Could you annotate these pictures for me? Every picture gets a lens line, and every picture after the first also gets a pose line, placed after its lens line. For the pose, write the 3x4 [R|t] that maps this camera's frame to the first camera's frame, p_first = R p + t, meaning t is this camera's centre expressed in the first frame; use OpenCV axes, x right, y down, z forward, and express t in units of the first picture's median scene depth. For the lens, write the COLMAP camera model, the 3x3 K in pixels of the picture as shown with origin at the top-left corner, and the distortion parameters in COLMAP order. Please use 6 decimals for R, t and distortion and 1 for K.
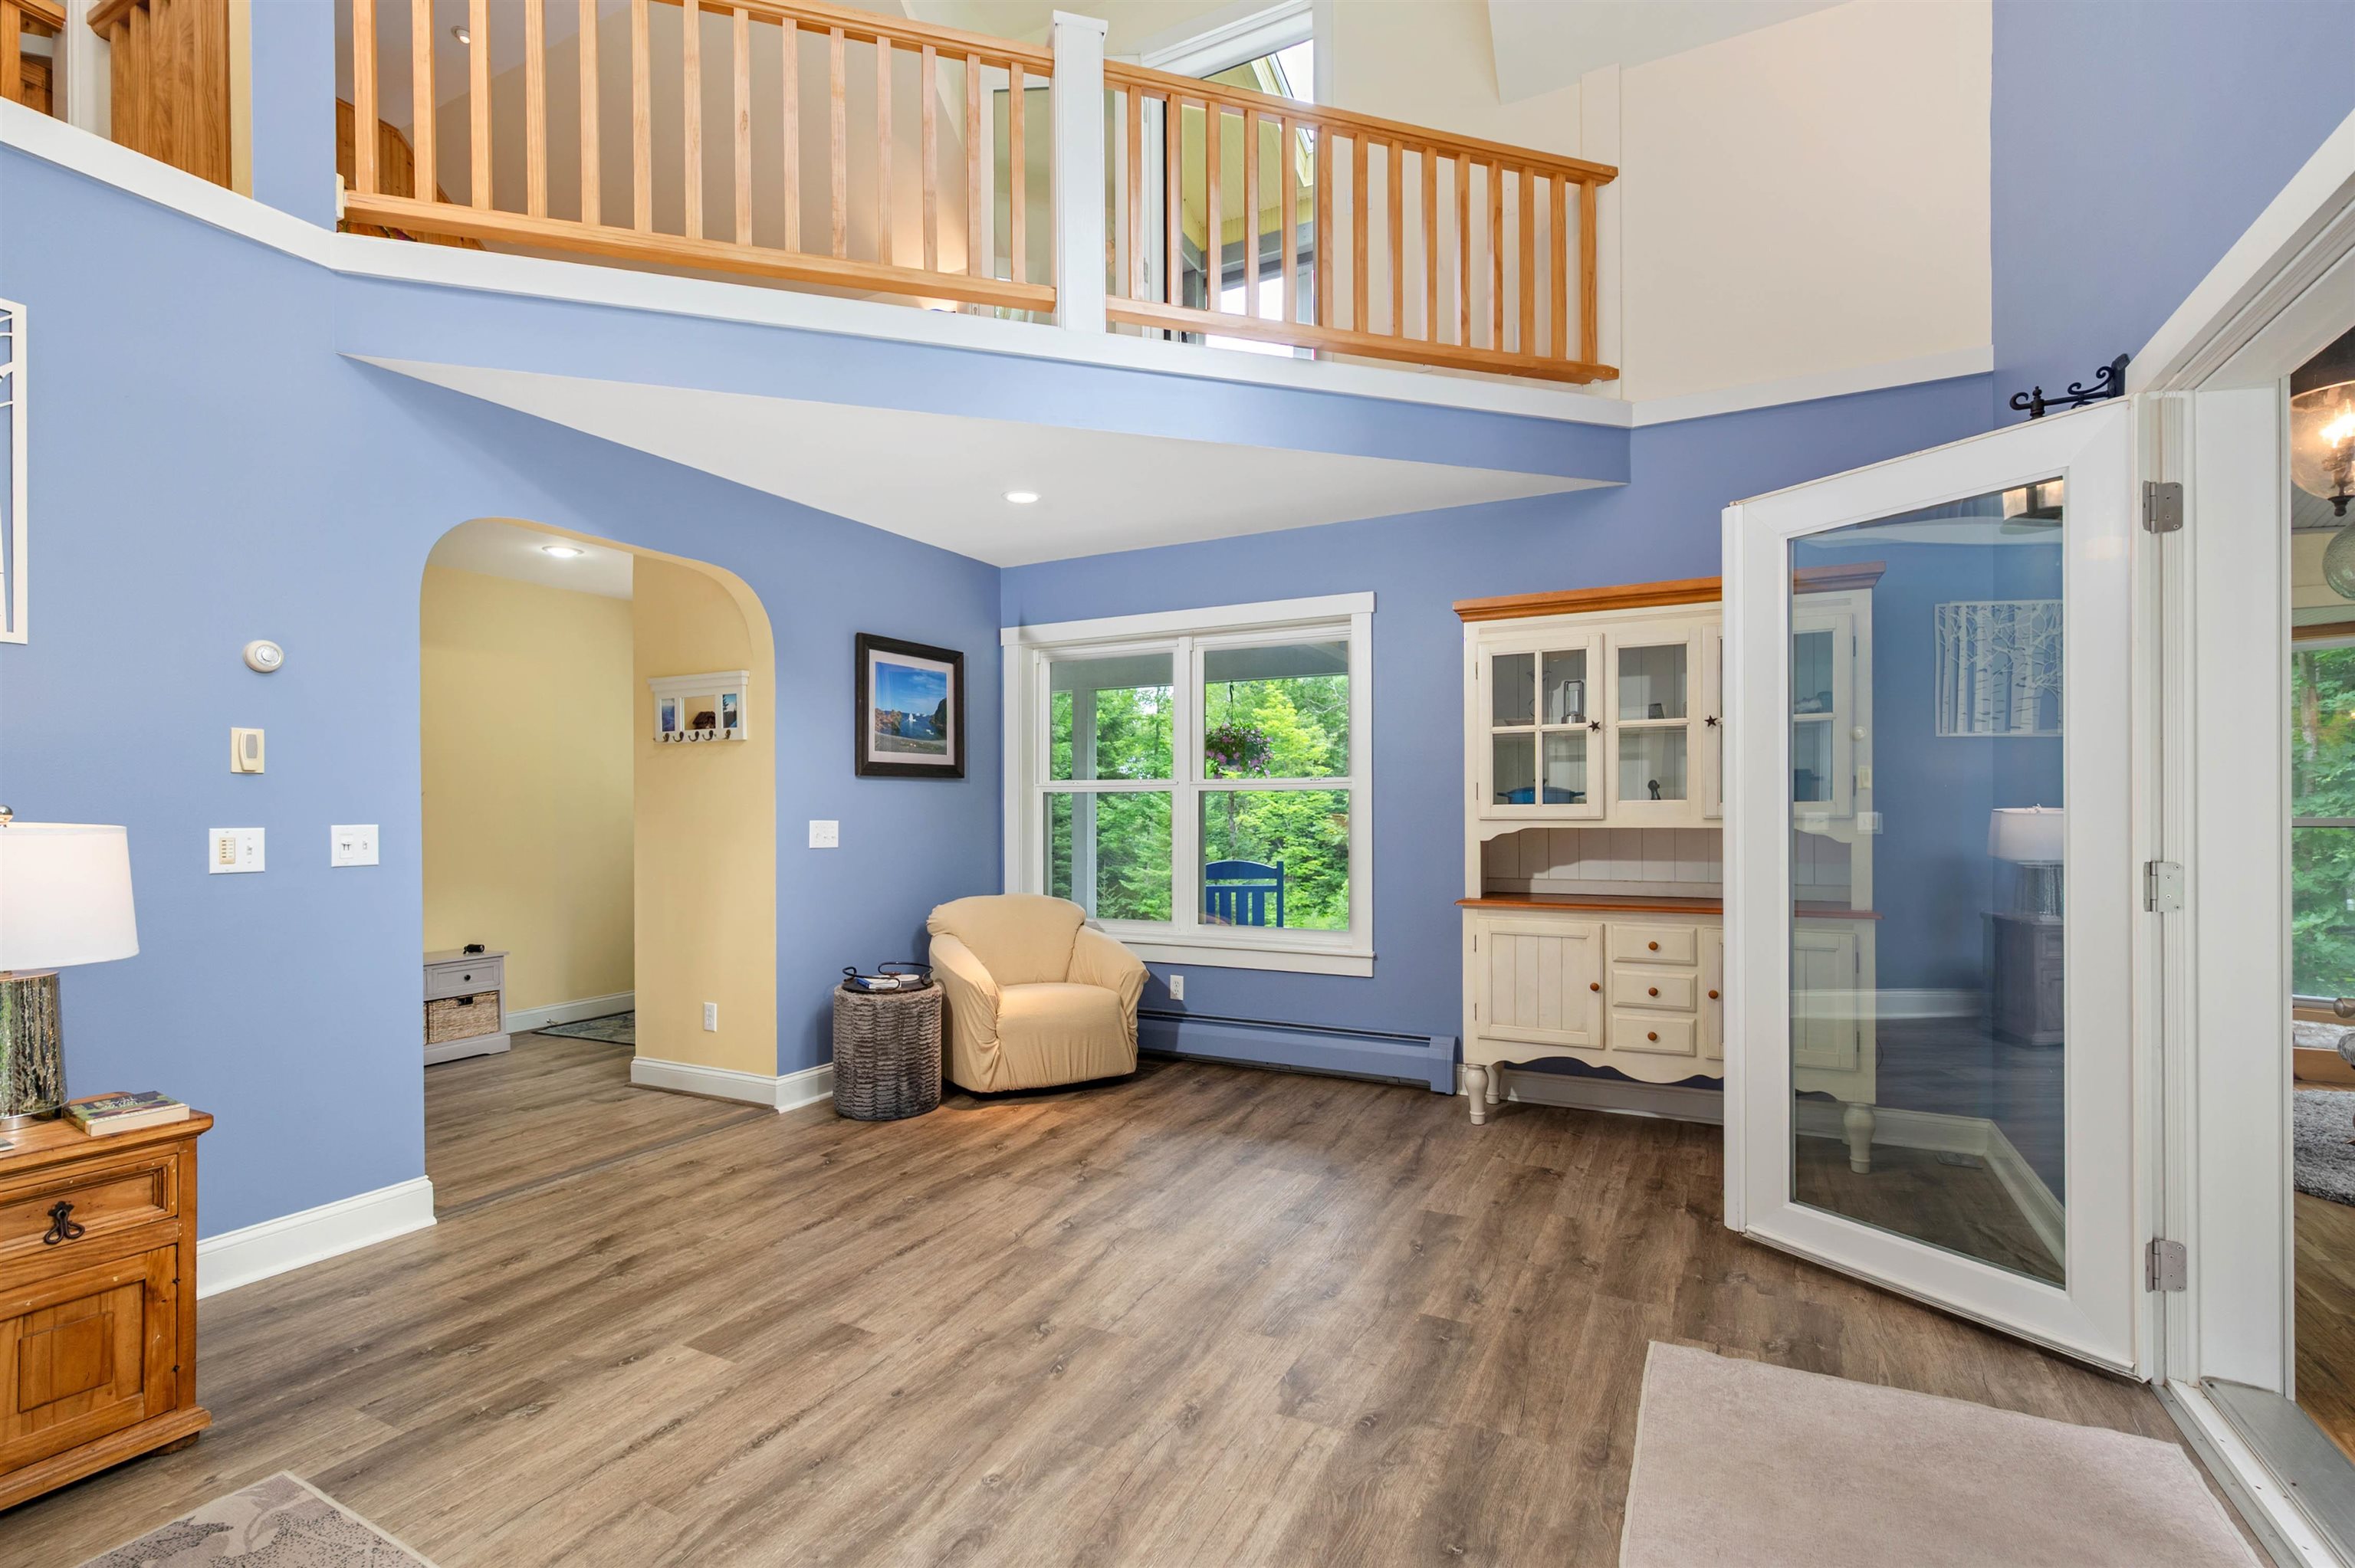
lens RADIAL K [[1077.6, 0, 1170.4], [0, 1077.6, 813.4], [0, 0, 1]] dist [-0.000122, -0.000061]
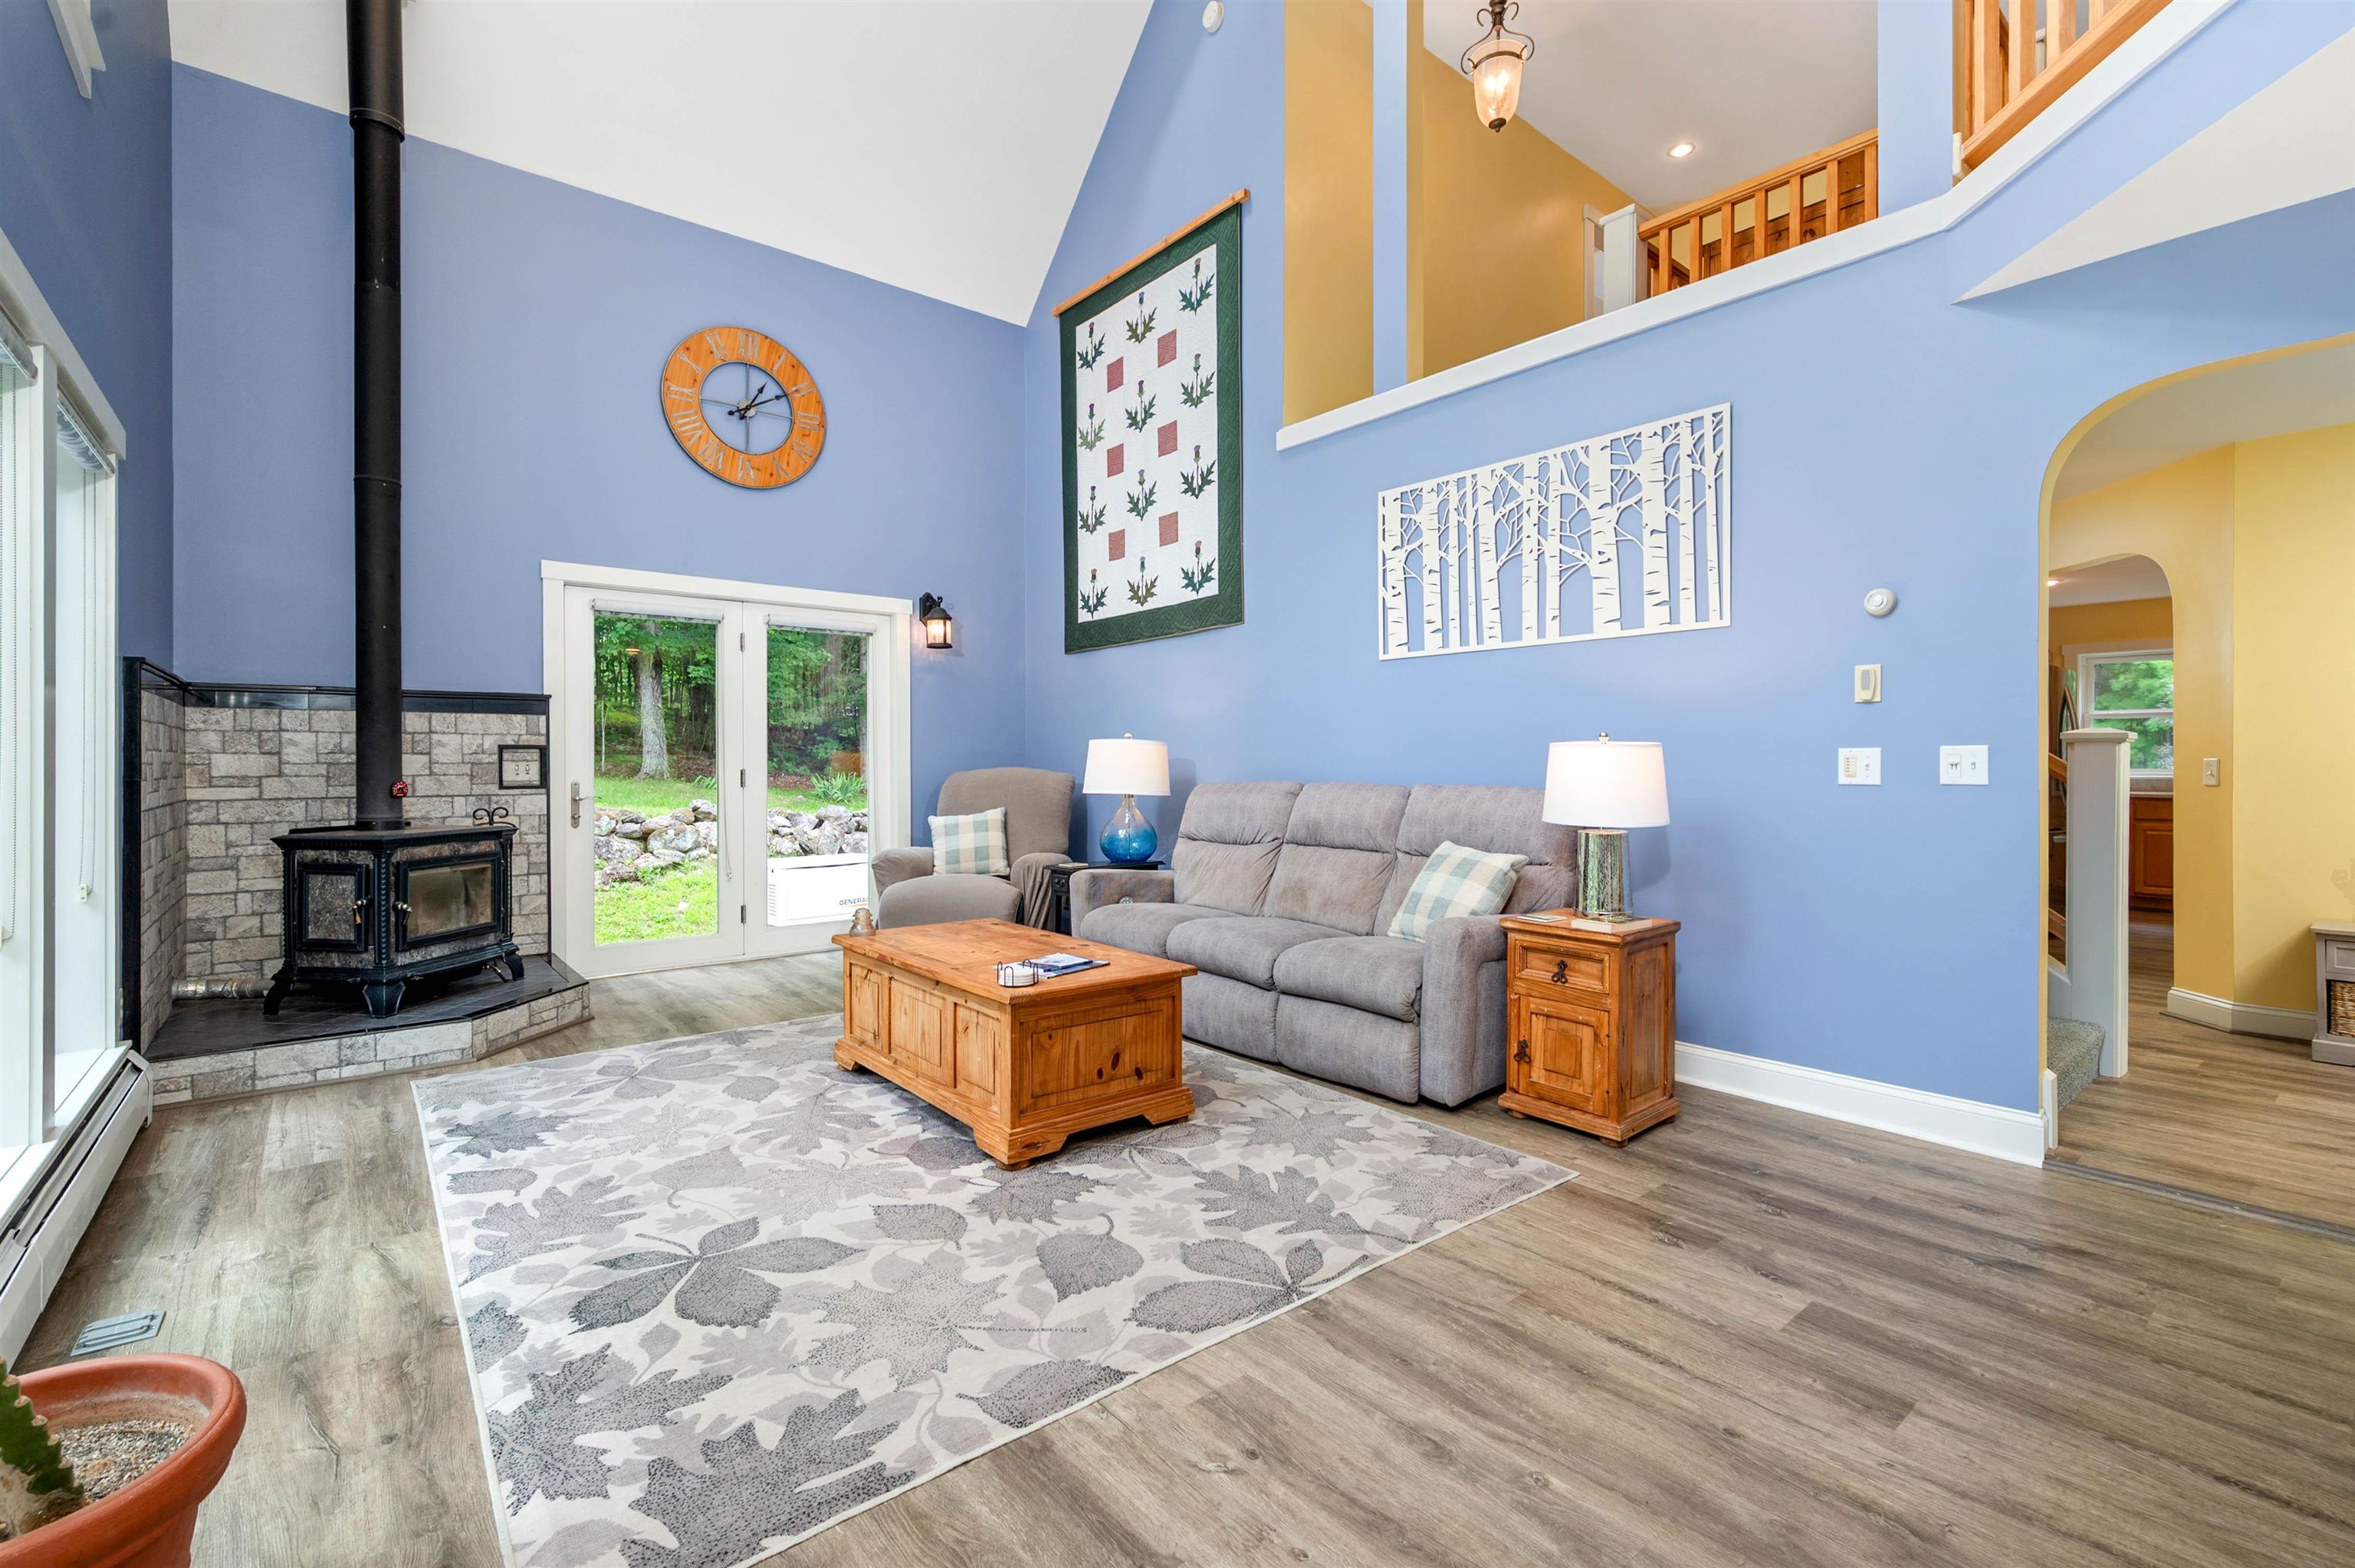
lens RADIAL K [[1027.7, 0, 1185.6], [0, 1027.7, 766.0], [0, 0, 1]] dist [0.001470, -0.000134]
pose [[-0.383495, 0.006422, -0.923521, 0.459315], [-0.003305, 0.999960, 0.008325, 0.024710], [0.923537, 0.006245, -0.383458, 0.685582]]
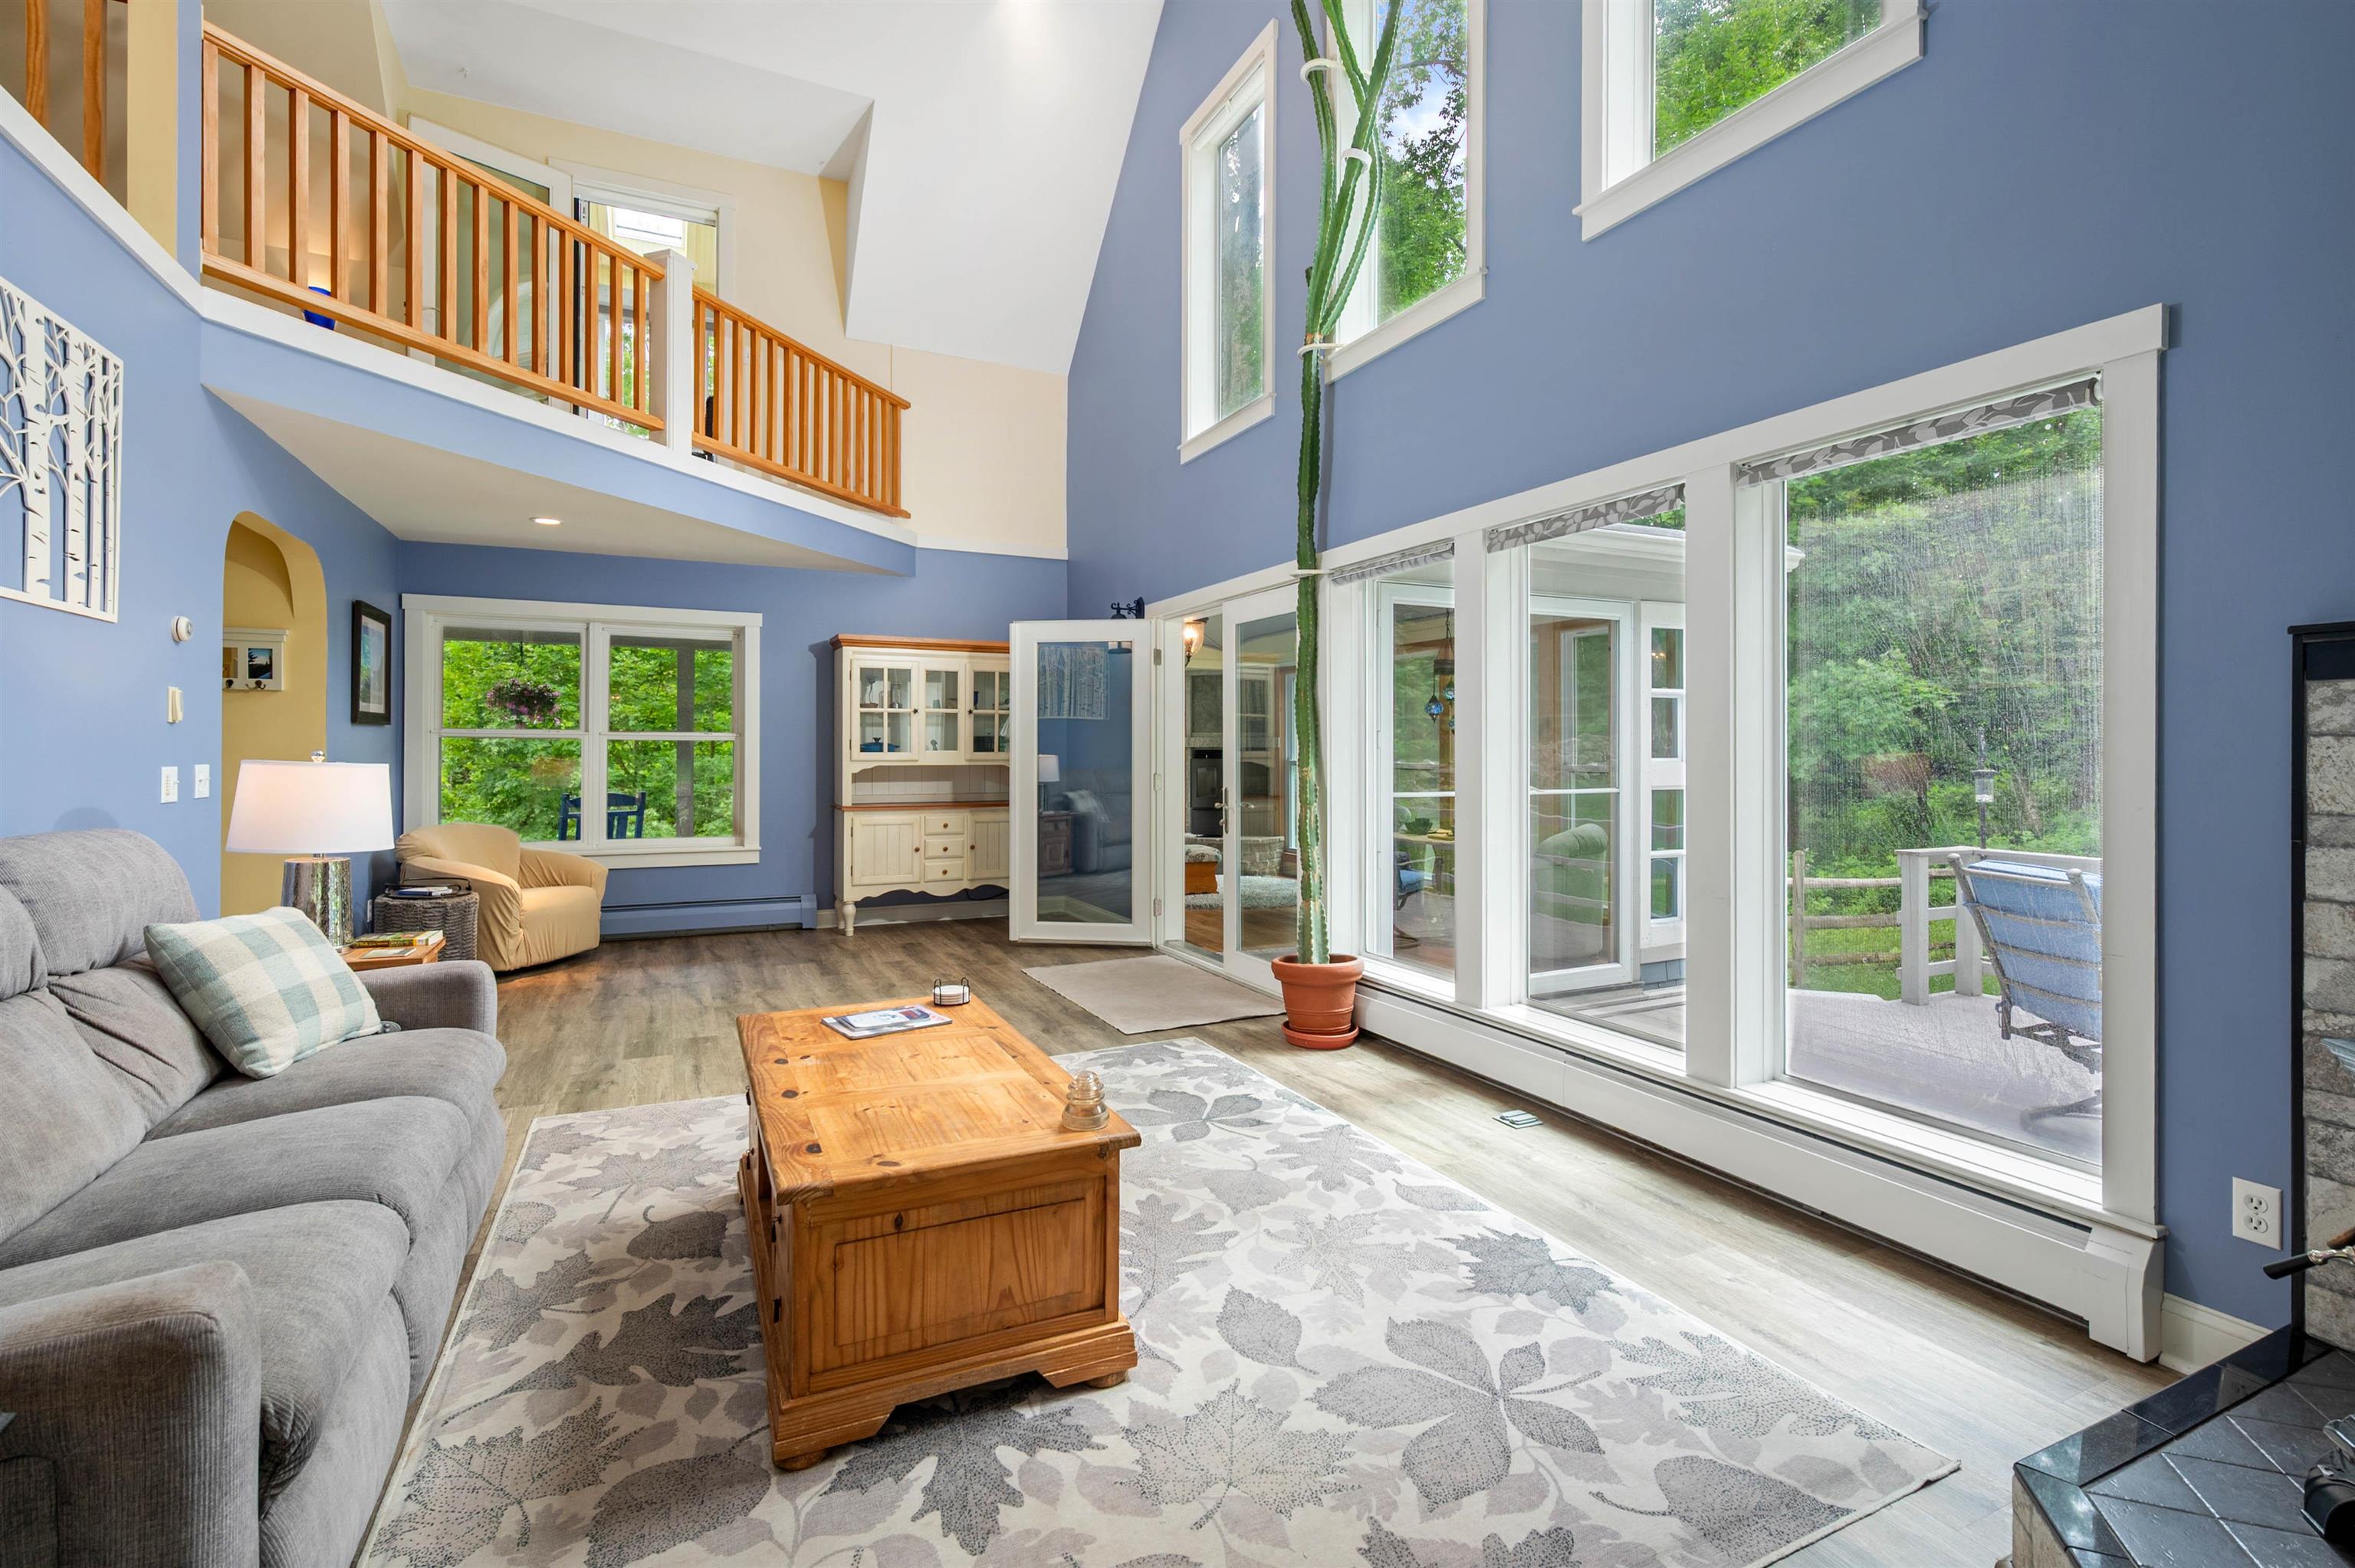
lens RADIAL K [[1066.9, 0, 1182.1], [0, 1066.9, 748.0], [0, 0, 1]] dist [0.000437, 0.000179]
pose [[0.595756, 0.009690, 0.803107, -1.069092], [-0.001768, 0.999941, -0.010753, 0.003388], [-0.803164, 0.004987, 0.595737, -0.623378]]
